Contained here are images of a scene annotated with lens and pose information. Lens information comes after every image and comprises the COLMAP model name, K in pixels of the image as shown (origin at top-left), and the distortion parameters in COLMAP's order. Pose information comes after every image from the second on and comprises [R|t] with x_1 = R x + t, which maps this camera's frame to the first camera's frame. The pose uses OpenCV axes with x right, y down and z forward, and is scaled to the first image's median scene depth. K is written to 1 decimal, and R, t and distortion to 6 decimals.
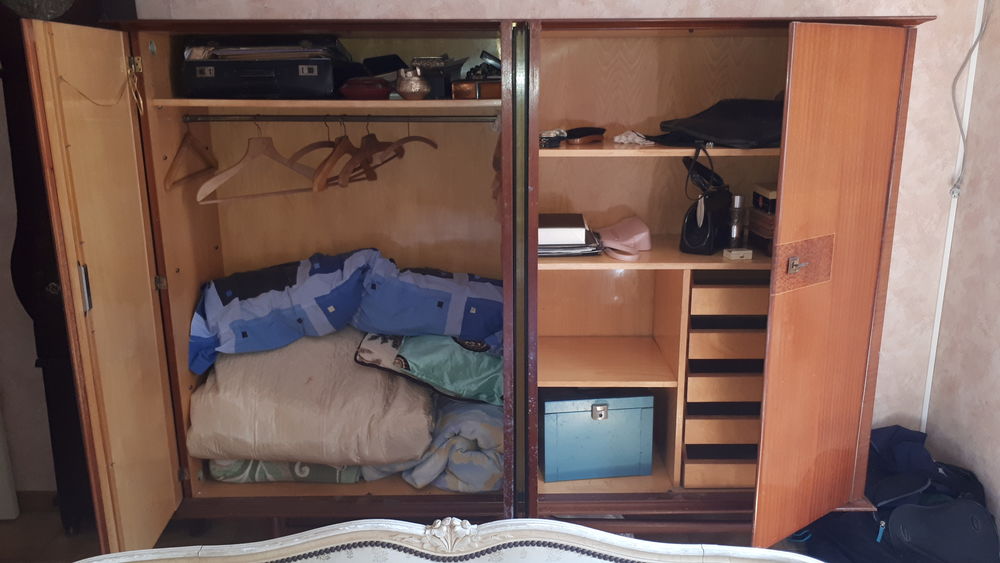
lens RADIAL K [[811.5, 0, 503.1], [0, 811.5, 281.7], [0, 0, 1]] dist [0.028983, -0.058381]
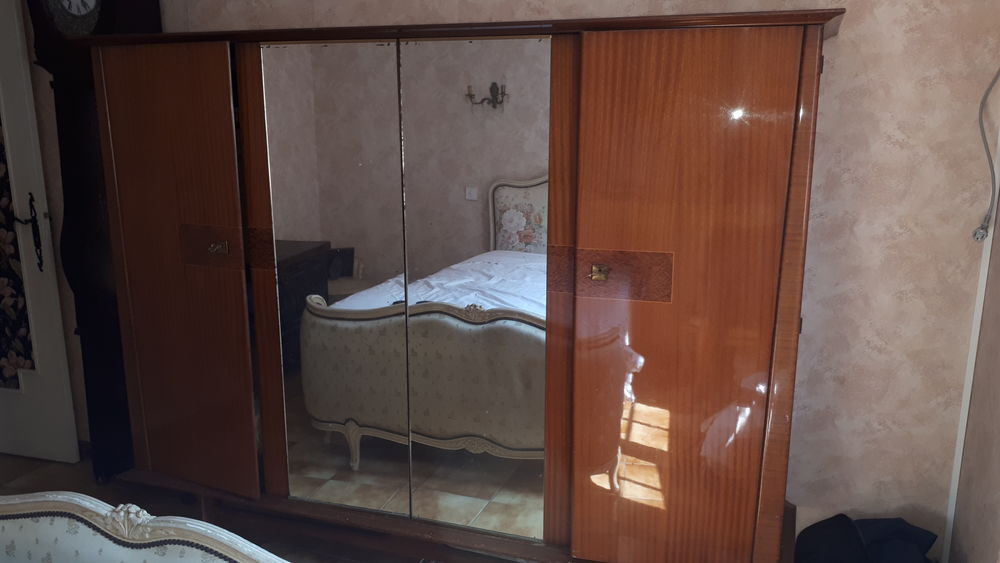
lens RADIAL K [[811.5, 0, 500.0], [0, 811.5, 280.6], [0, 0, 1]] dist [0.028983, -0.058381]
pose [[0.937318, 0.081144, -0.338898, 0.692990], [-0.092759, 0.995522, -0.018188, -0.013134], [0.335904, 0.048483, 0.940647, 0.181691]]
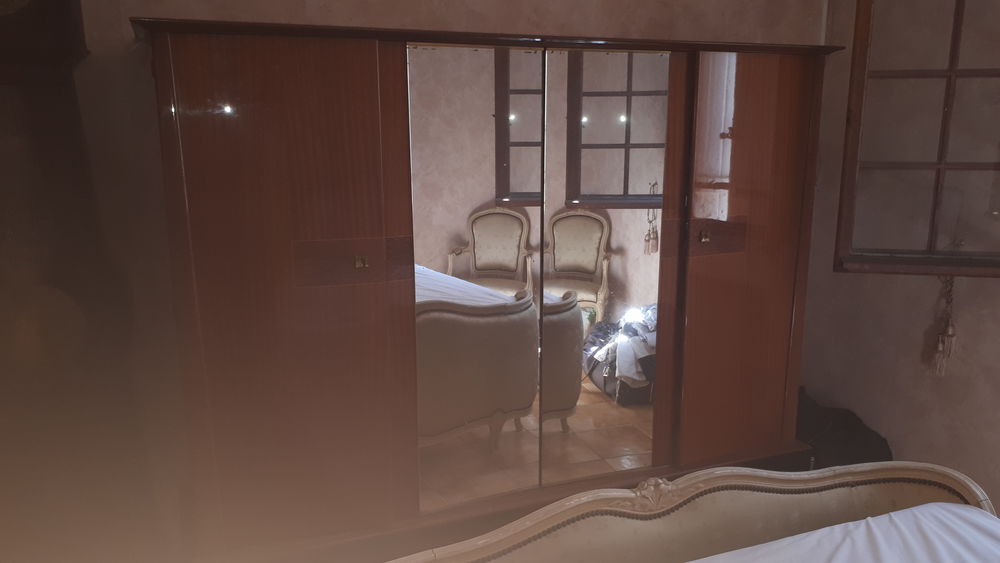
lens RADIAL K [[811.5, 0, 500.3], [0, 811.5, 283.1], [0, 0, 1]] dist [0.028983, -0.058381]
pose [[0.927039, -0.070970, 0.368188, -0.638986], [0.086272, 0.995952, -0.025244, 0.039535], [-0.364906, 0.055166, 0.929409, 0.044860]]
